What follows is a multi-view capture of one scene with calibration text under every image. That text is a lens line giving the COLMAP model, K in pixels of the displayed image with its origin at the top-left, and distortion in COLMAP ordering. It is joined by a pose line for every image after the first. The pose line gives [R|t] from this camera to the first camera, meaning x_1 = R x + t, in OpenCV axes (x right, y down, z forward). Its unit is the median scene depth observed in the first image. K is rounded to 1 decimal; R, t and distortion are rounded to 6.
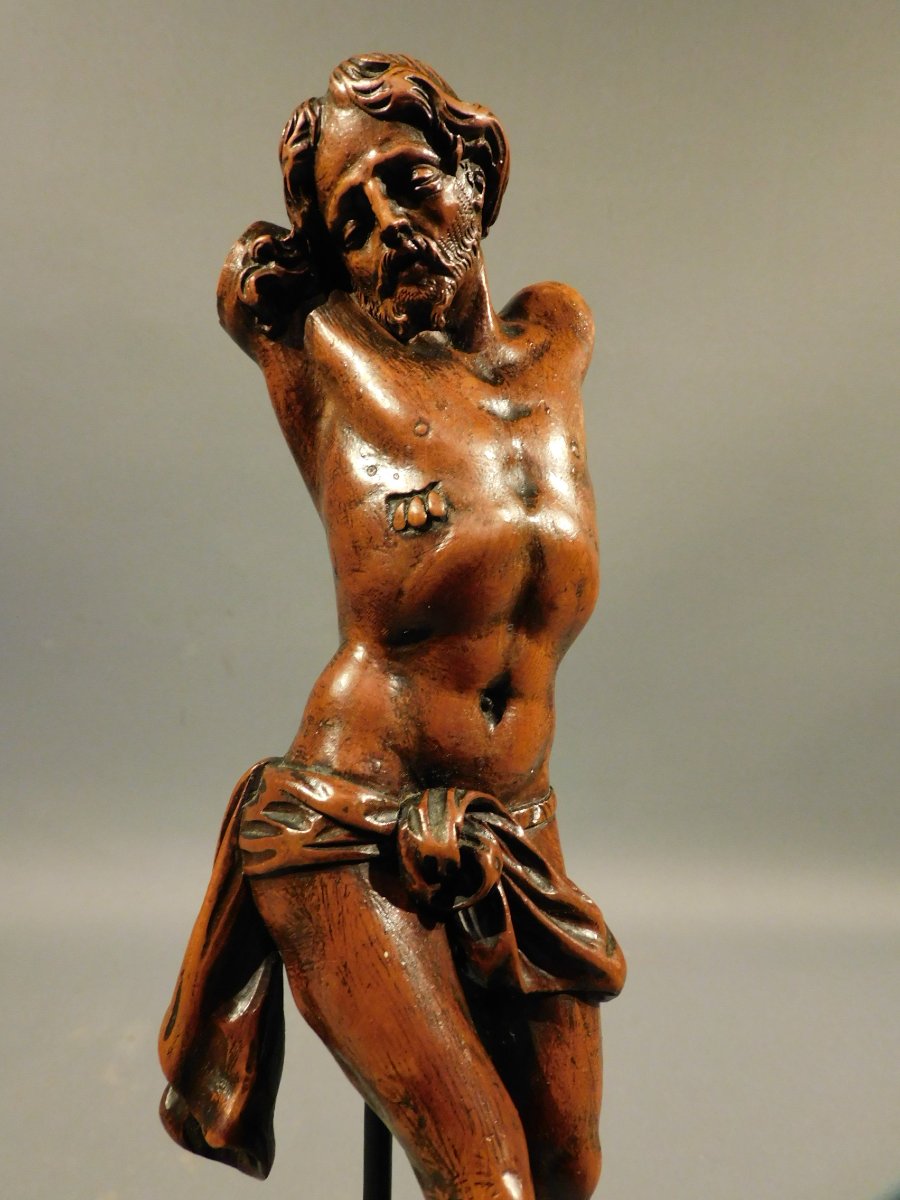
lens RADIAL K [[859.6, 0, 456.8], [0, 859.6, 596.3], [0, 0, 1]] dist [0.018491, -0.020639]
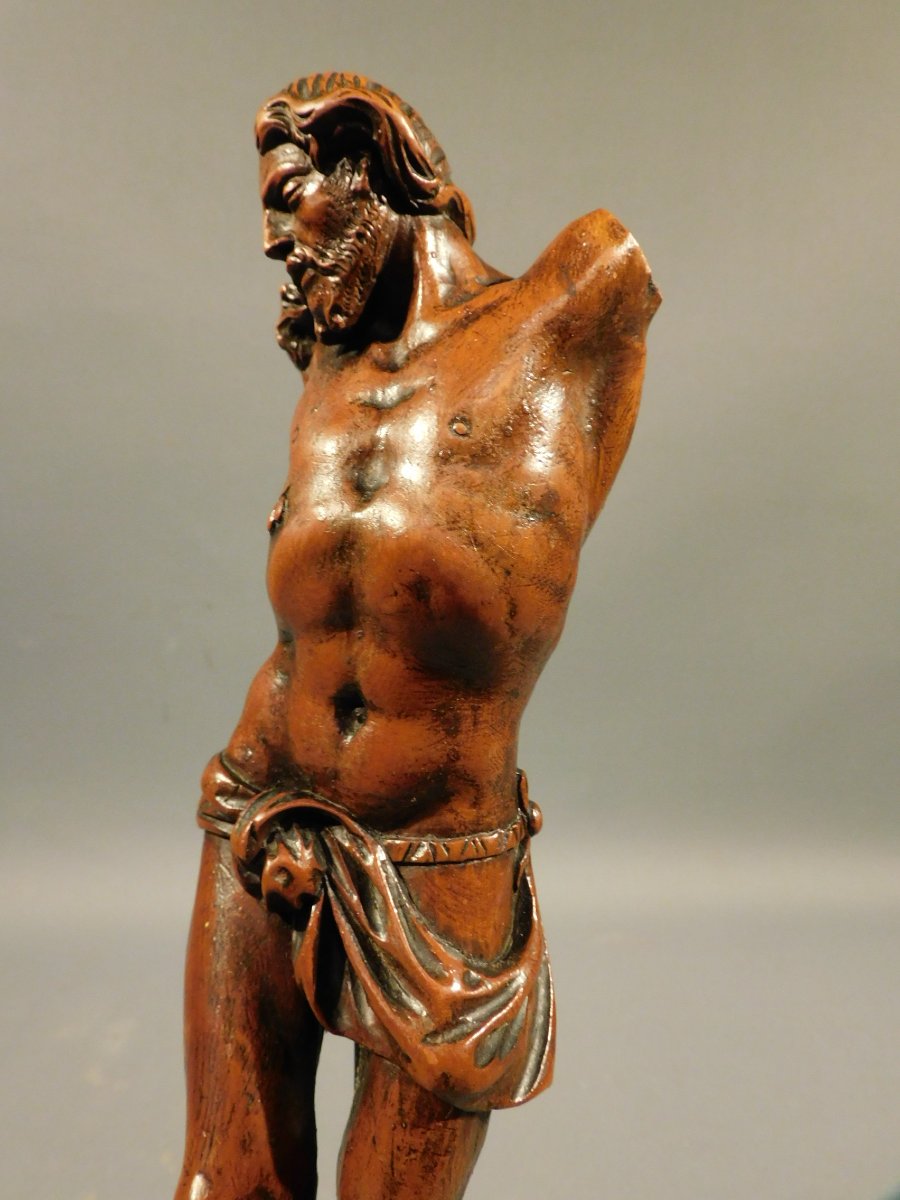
lens RADIAL K [[859.6, 0, 450.1], [0, 859.6, 597.2], [0, 0, 1]] dist [0.018491, -0.020639]
pose [[0.556040, 0.008478, -0.831112, 0.898748], [-0.023644, 0.999705, -0.005621, -0.000353], [0.830819, 0.022777, 0.556076, 0.577804]]
